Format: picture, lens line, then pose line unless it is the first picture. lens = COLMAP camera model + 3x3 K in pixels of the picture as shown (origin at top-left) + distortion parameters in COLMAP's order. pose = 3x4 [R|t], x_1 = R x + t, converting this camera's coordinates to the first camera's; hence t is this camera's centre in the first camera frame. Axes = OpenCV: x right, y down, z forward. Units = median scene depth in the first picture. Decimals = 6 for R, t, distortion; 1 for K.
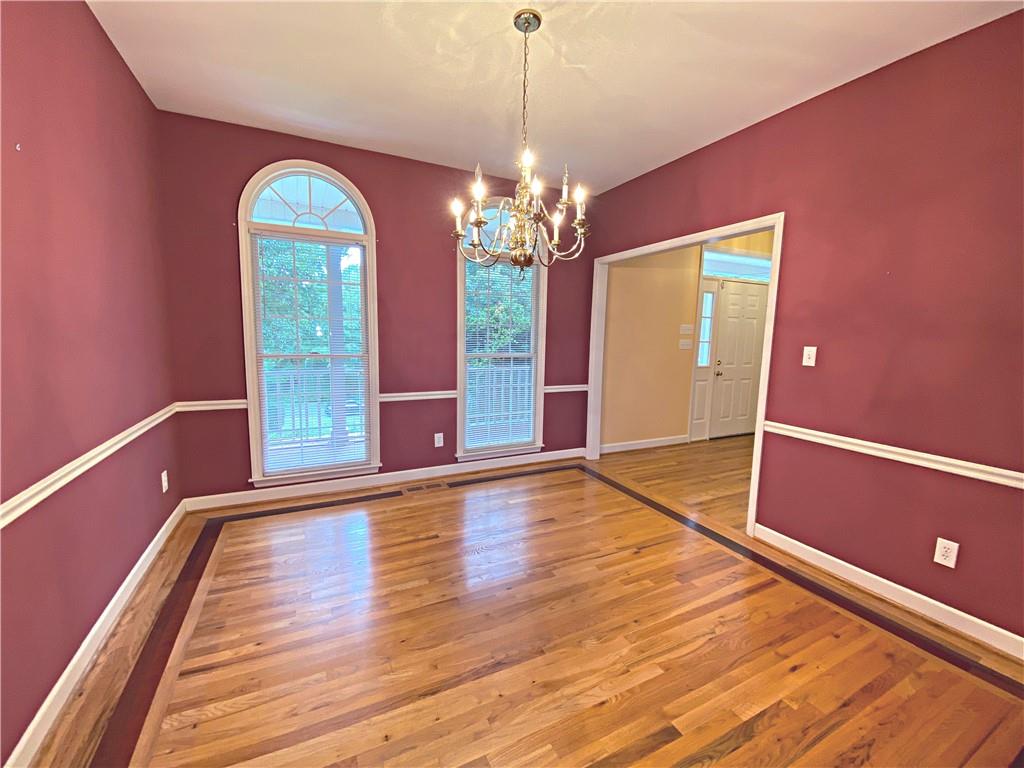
lens RADIAL K [[415.9, 0, 509.6], [0, 415.9, 384.3], [0, 0, 1]] dist [0.006780, -0.011783]
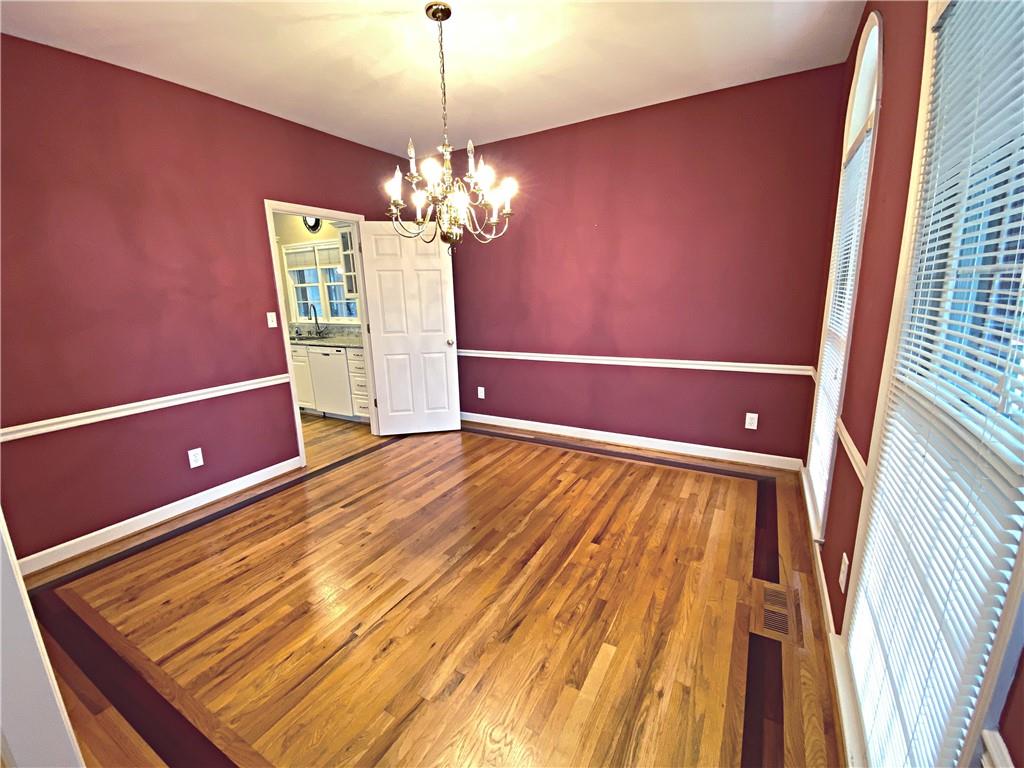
lens RADIAL K [[415.9, 0, 509.1], [0, 415.9, 374.6], [0, 0, 1]] dist [0.006780, -0.011783]
pose [[-0.819316, 0.121505, -0.560320, 0.496665], [-0.054881, 0.956178, 0.287596, -0.244884], [0.570710, 0.266383, -0.776744, 1.791511]]
